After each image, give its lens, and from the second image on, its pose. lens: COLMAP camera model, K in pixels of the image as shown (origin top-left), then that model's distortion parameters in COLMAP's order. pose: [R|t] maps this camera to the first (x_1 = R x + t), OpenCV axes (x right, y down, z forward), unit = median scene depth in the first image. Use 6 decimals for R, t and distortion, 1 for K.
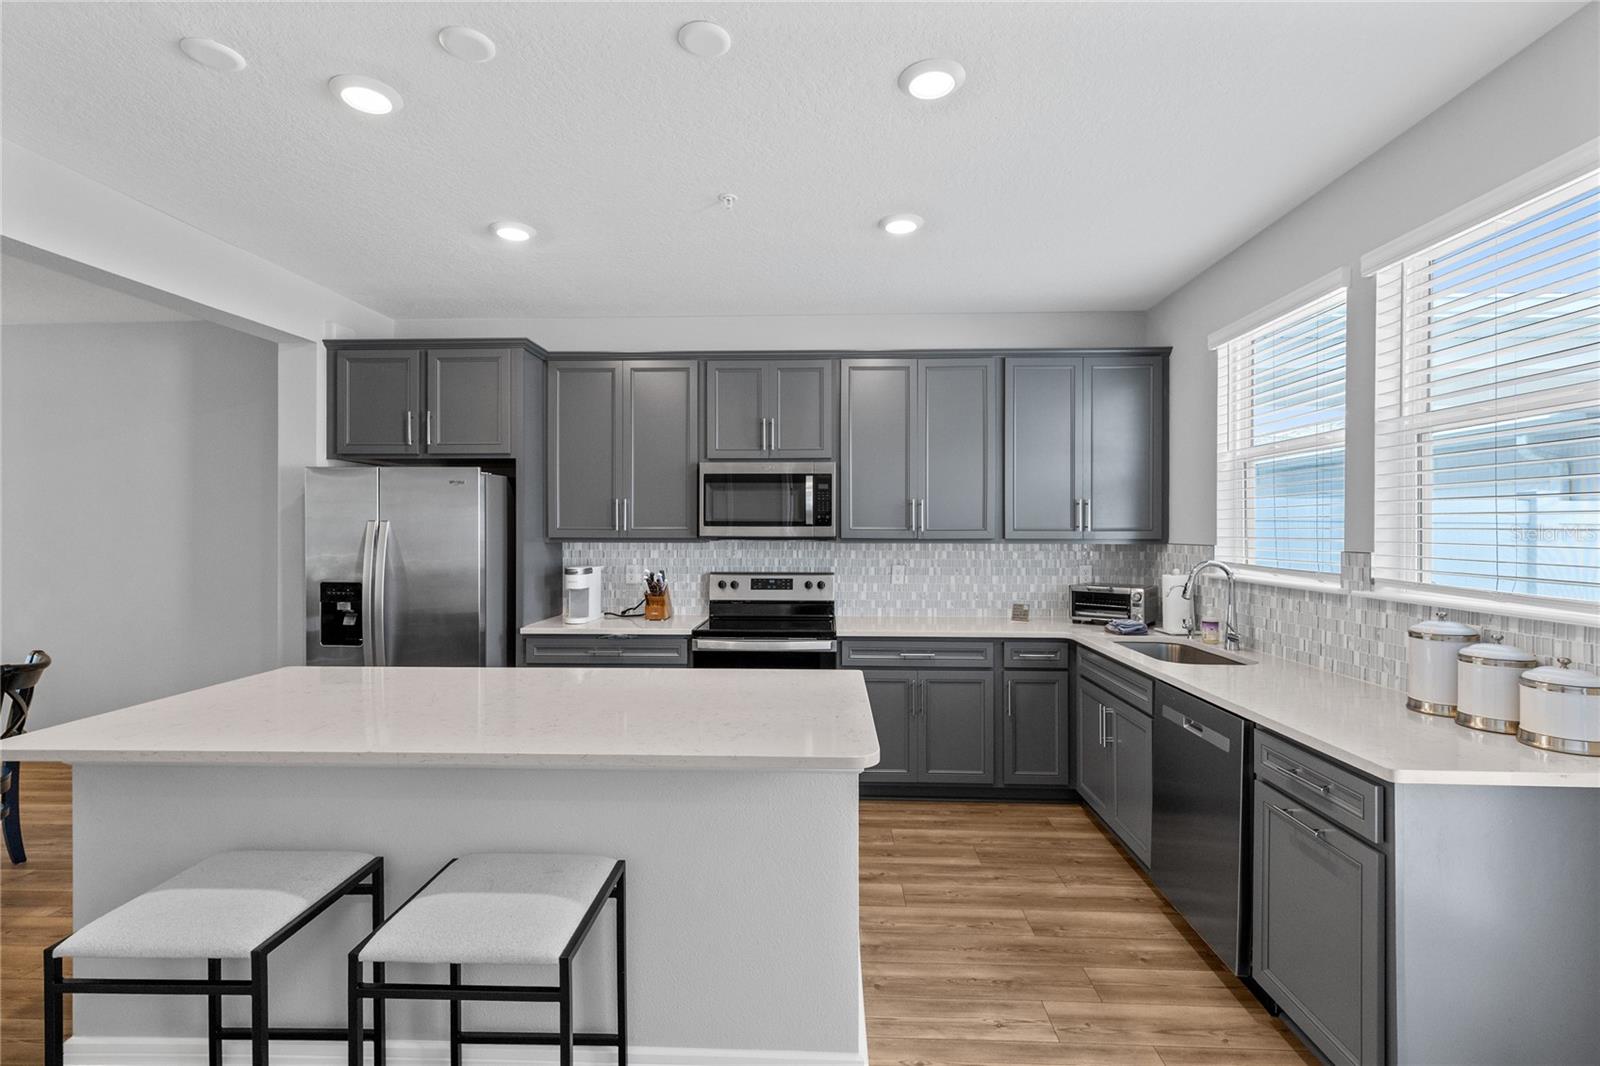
lens RADIAL K [[720.9, 0, 800.0], [0, 720.9, 533.0], [0, 0, 1]] dist [0.001945, 0.000113]
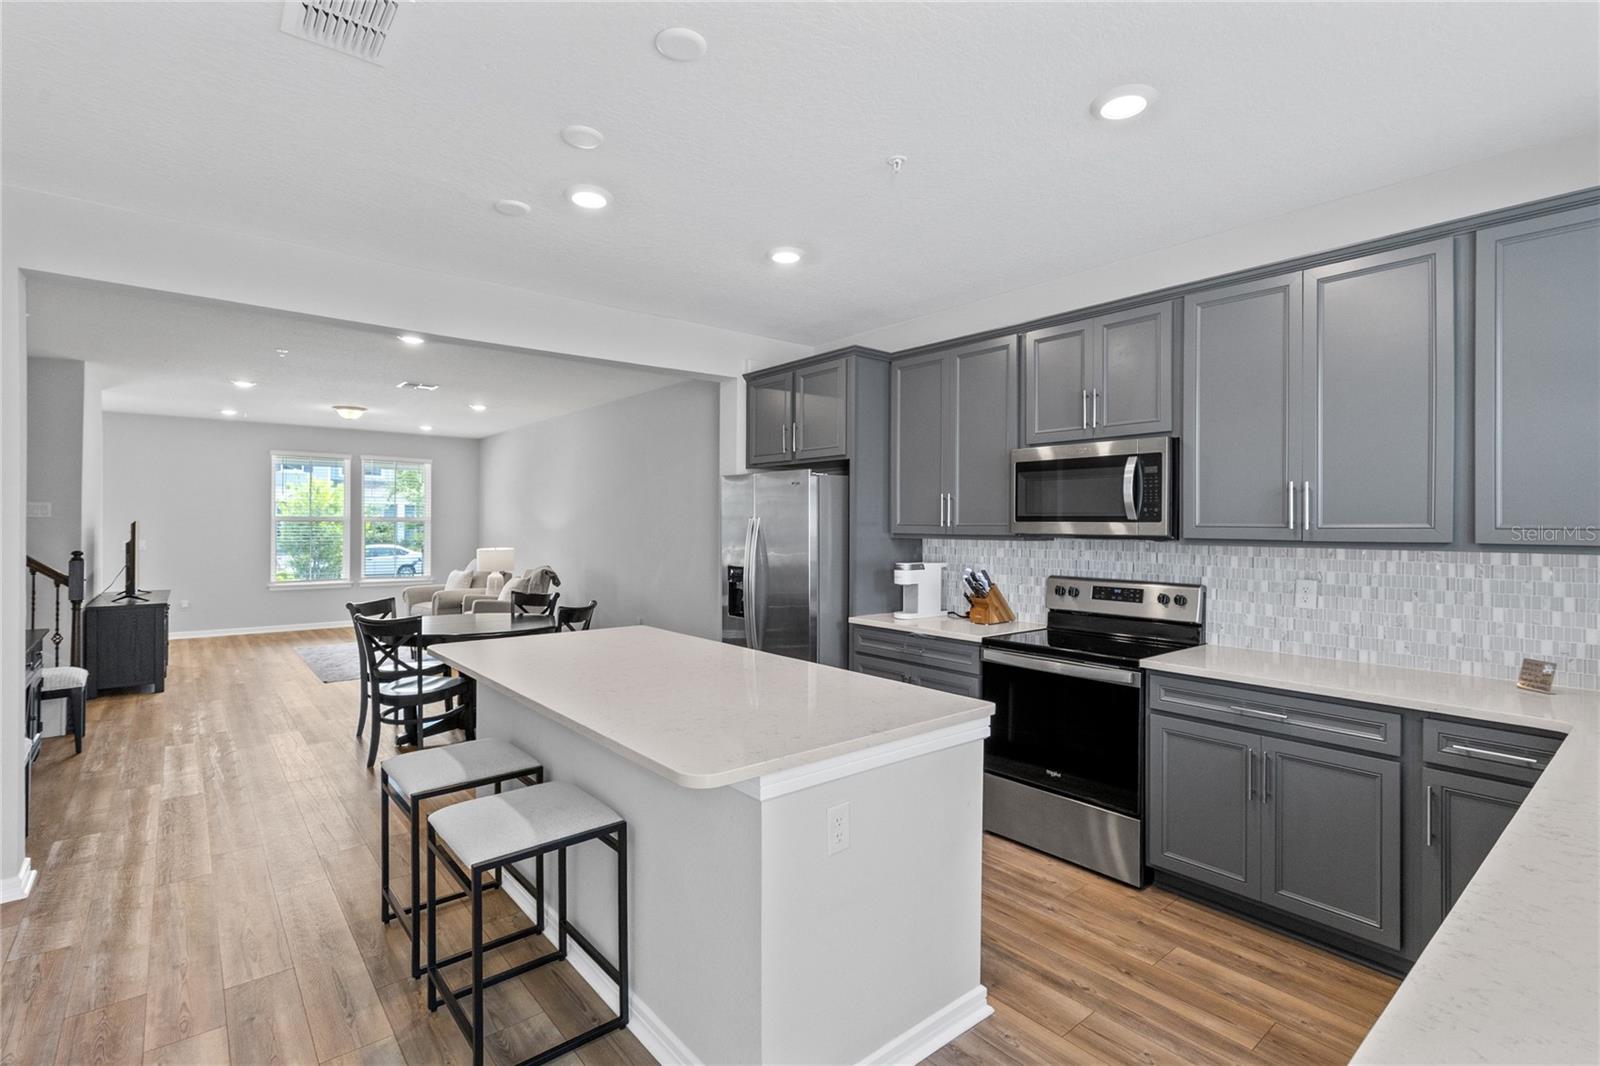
lens RADIAL K [[744.6, 0, 804.2], [0, 744.6, 528.7], [0, 0, 1]] dist [0.004017, 0.000193]
pose [[0.673095, 0.006119, -0.739531, 0.367750], [-0.008655, 0.999962, 0.000396, 0.000608], [0.739505, 0.006134, 0.673123, 0.200523]]
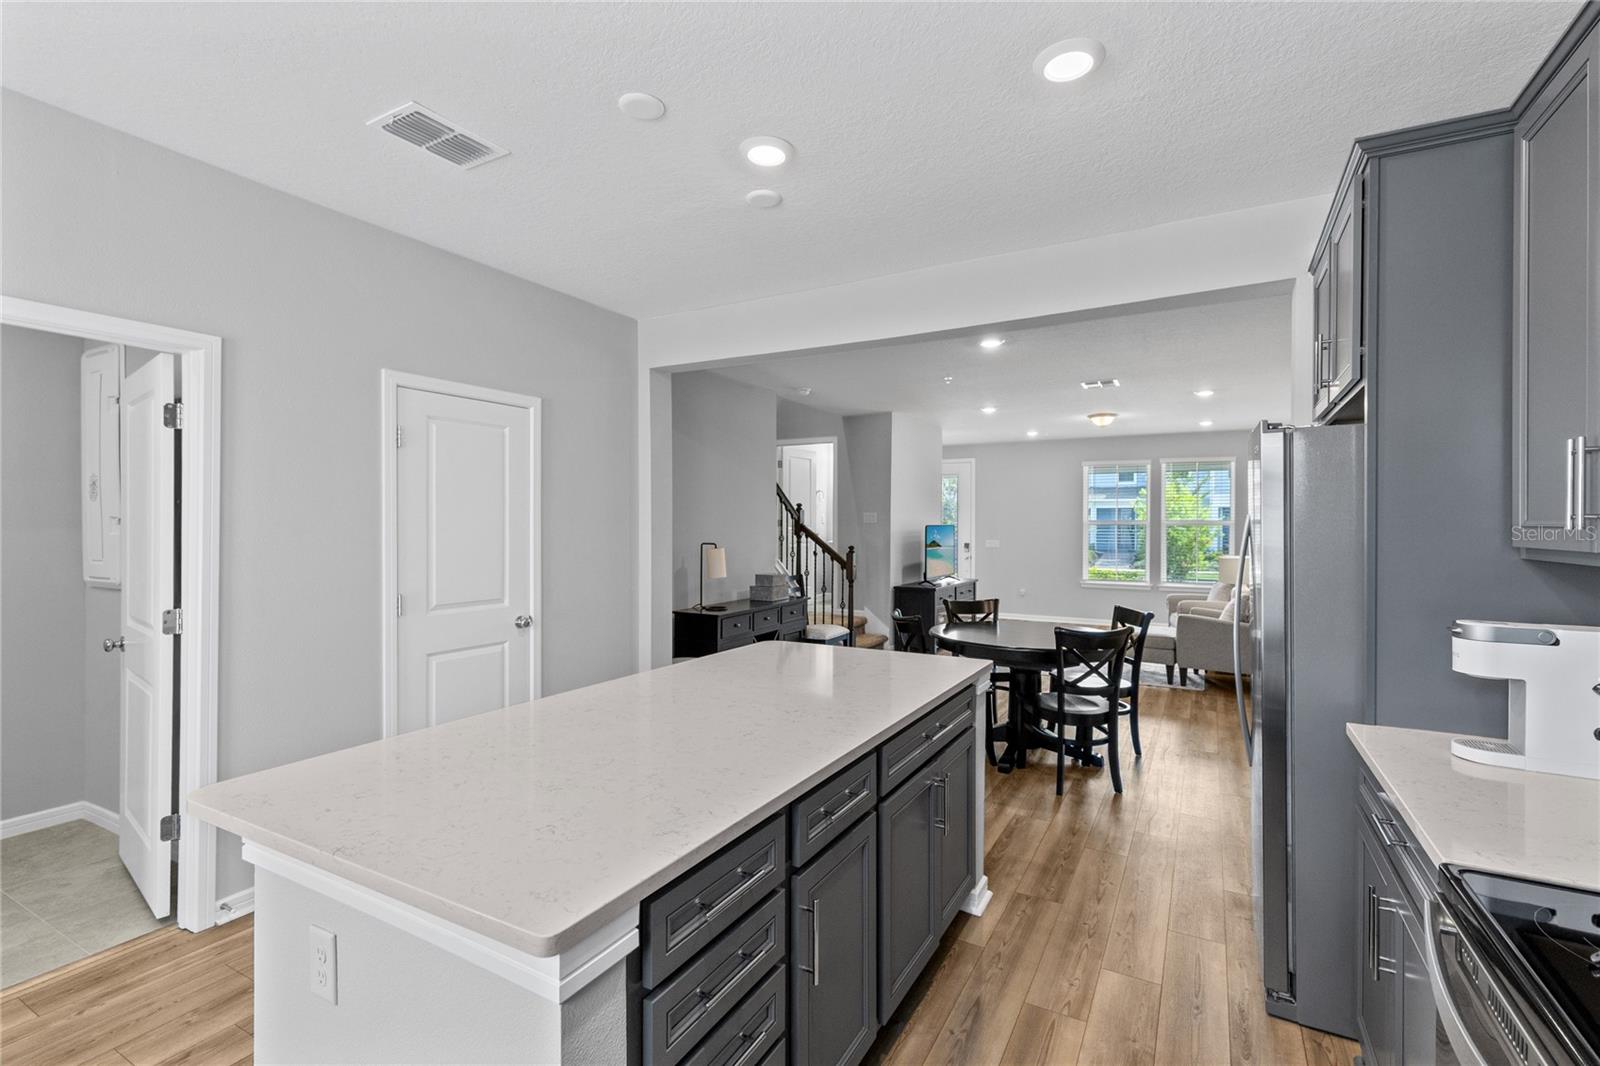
lens RADIAL K [[720.9, 0, 800.0], [0, 720.9, 533.0], [0, 0, 1]] dist [0.001945, 0.000113]
pose [[-0.459448, 0.007145, -0.888176, 0.224536], [-0.011283, 0.999840, 0.013880, -0.003480], [0.888133, 0.016398, -0.459293, 0.855480]]
